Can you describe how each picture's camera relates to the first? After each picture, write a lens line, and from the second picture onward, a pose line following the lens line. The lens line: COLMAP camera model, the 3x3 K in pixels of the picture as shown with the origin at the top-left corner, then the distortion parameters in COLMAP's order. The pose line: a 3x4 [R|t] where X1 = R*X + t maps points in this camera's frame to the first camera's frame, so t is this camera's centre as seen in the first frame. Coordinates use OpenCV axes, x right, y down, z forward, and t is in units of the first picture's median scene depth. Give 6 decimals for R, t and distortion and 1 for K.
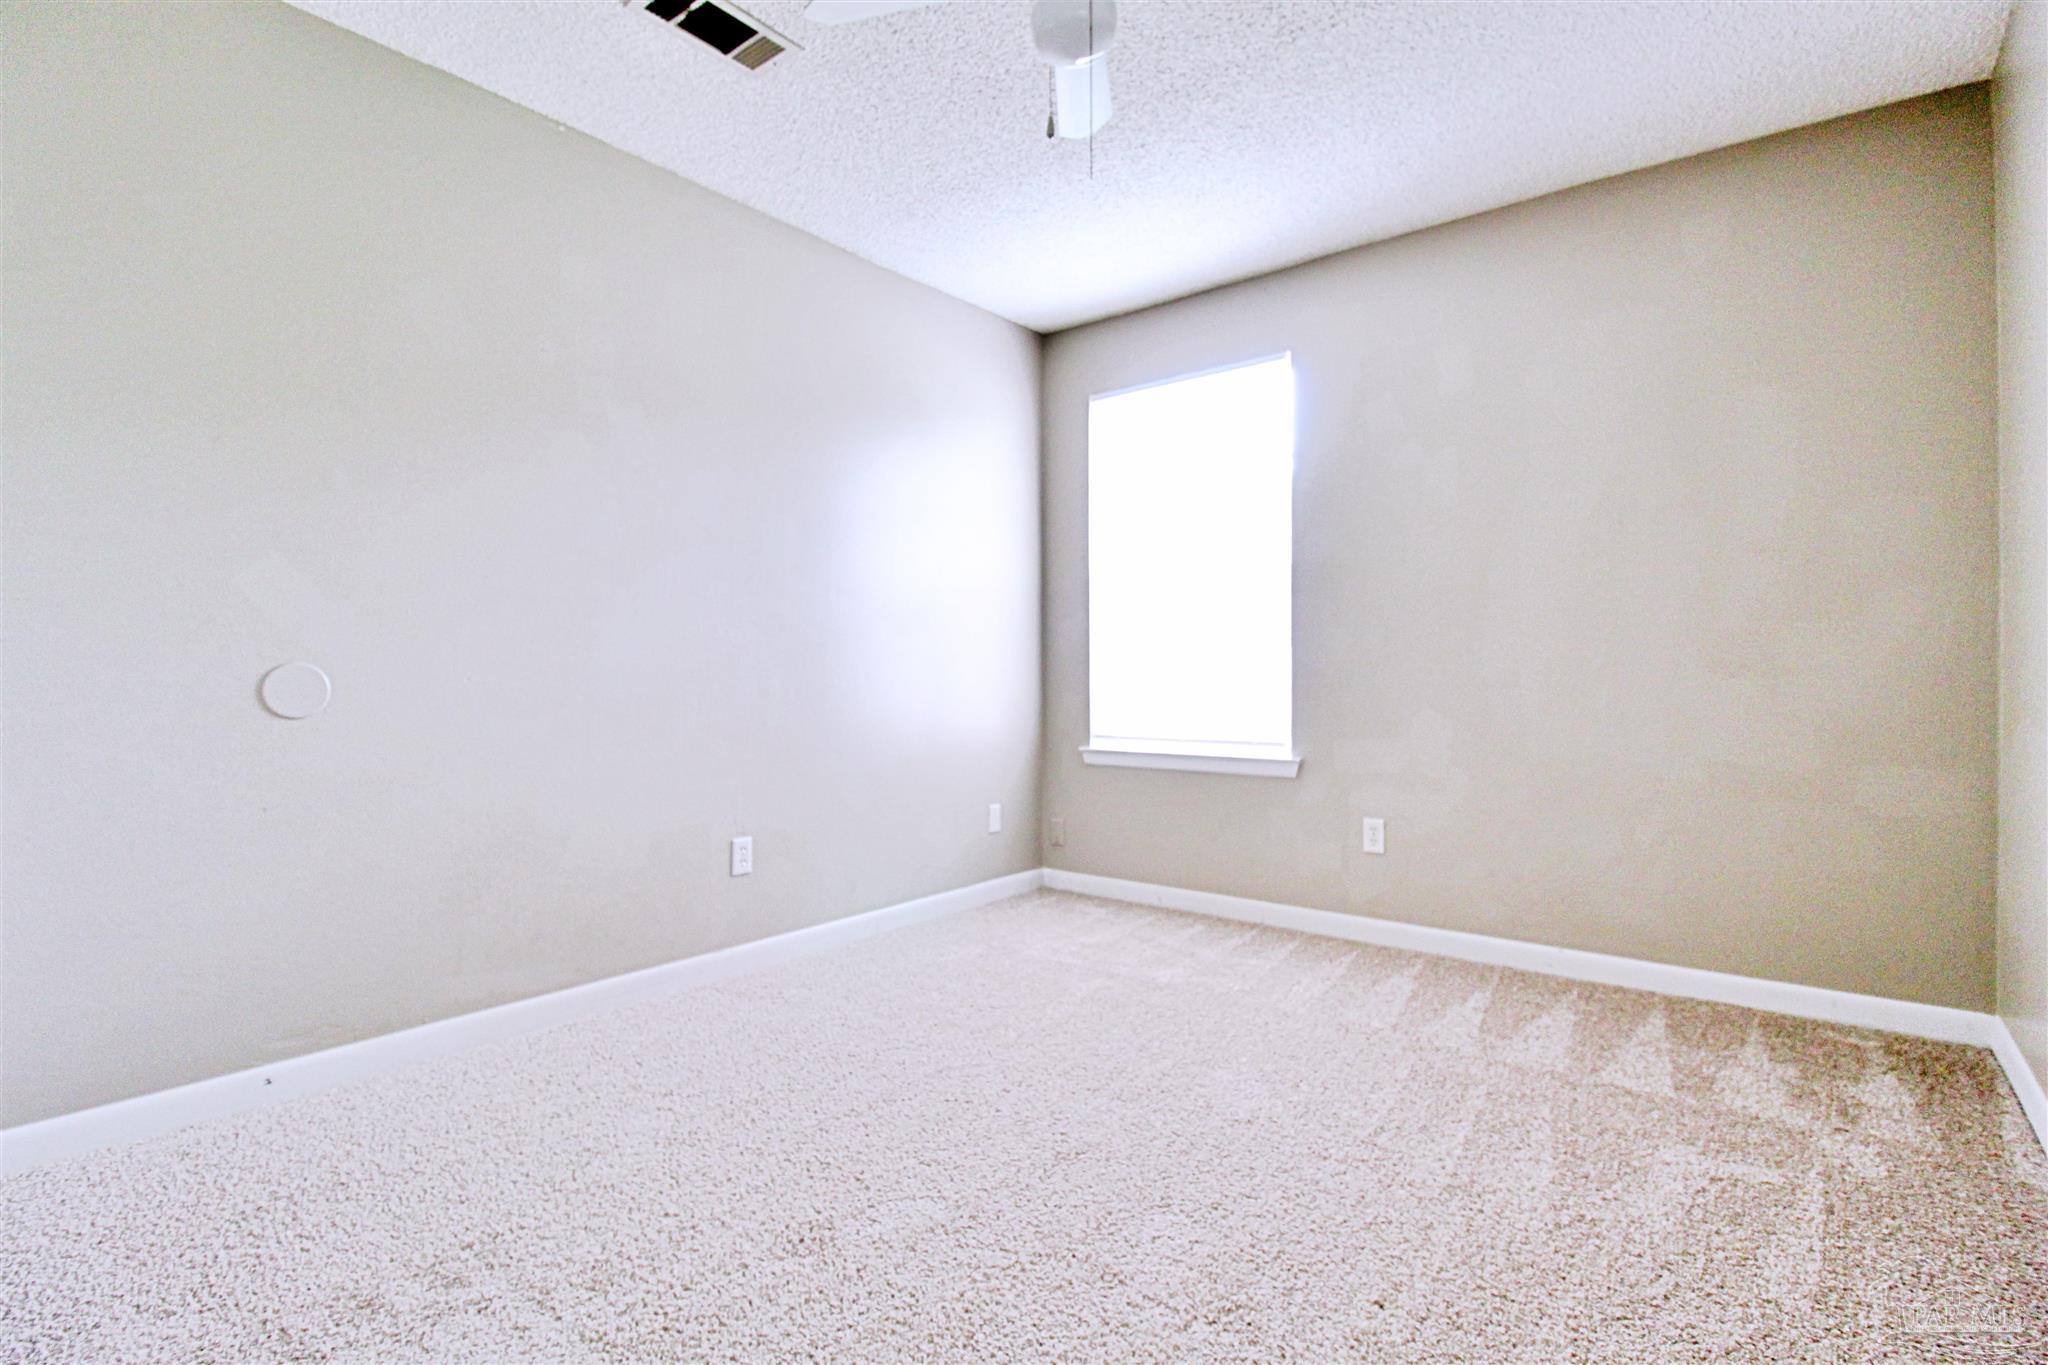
lens RADIAL K [[927.1, 0, 1024.0], [0, 927.1, 682.5], [0, 0, 1]] dist [-0.062962, -0.000242]
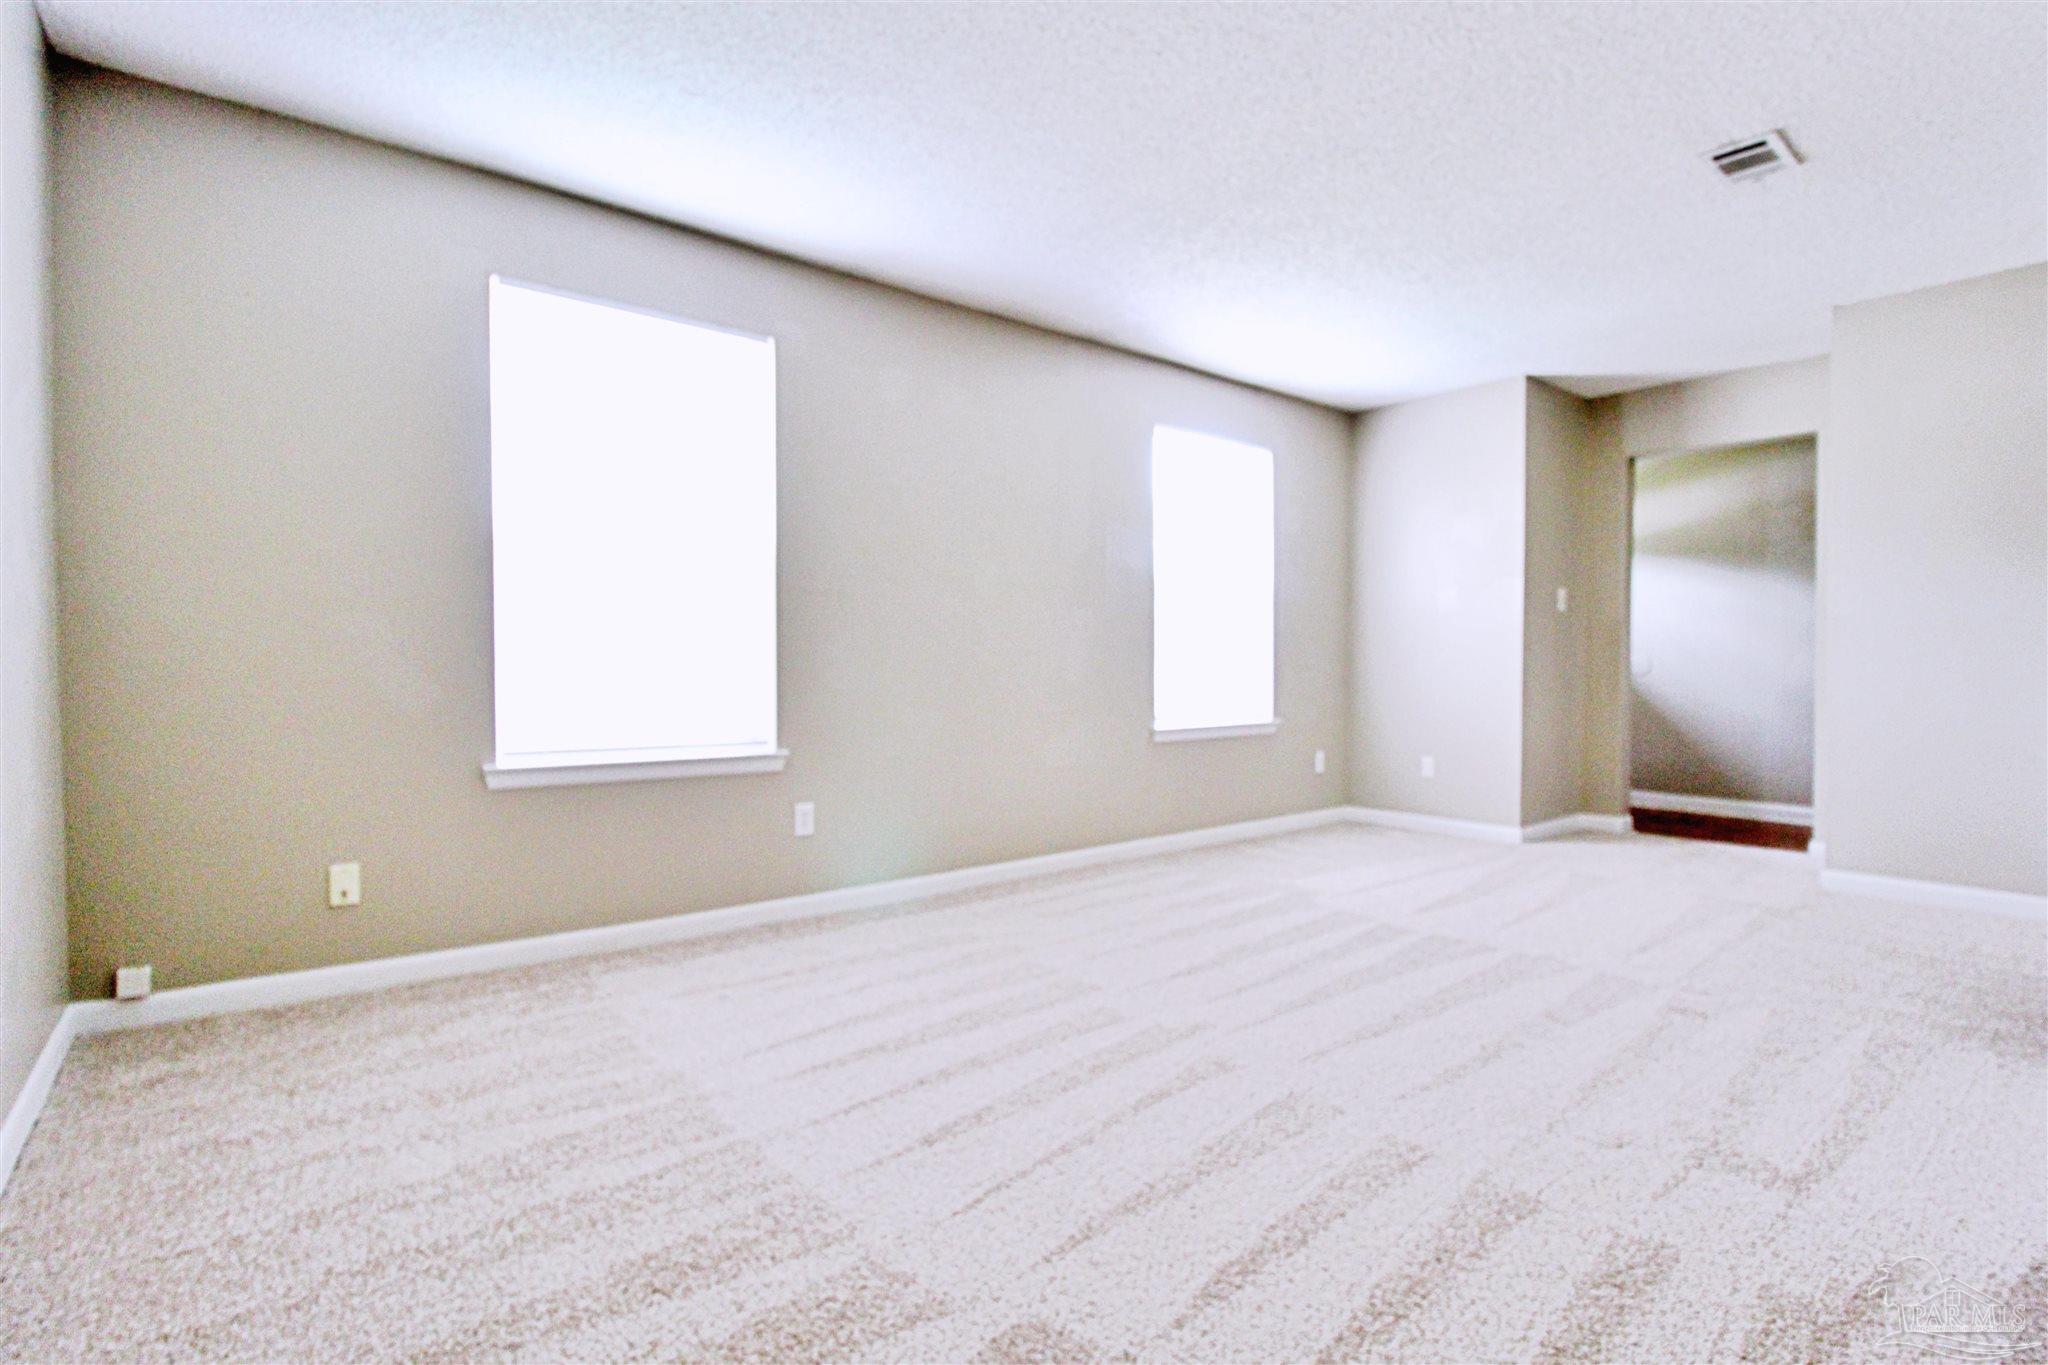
lens RADIAL K [[960.8, 0, 1009.8], [0, 960.8, 685.8], [0, 0, 1]] dist [-0.012102, -0.000653]
pose [[0.209364, -0.005786, 0.977821, -0.627349], [0.000864, 0.999983, 0.005732, 0.004667], [-0.977837, -0.000356, 0.209365, 0.510186]]
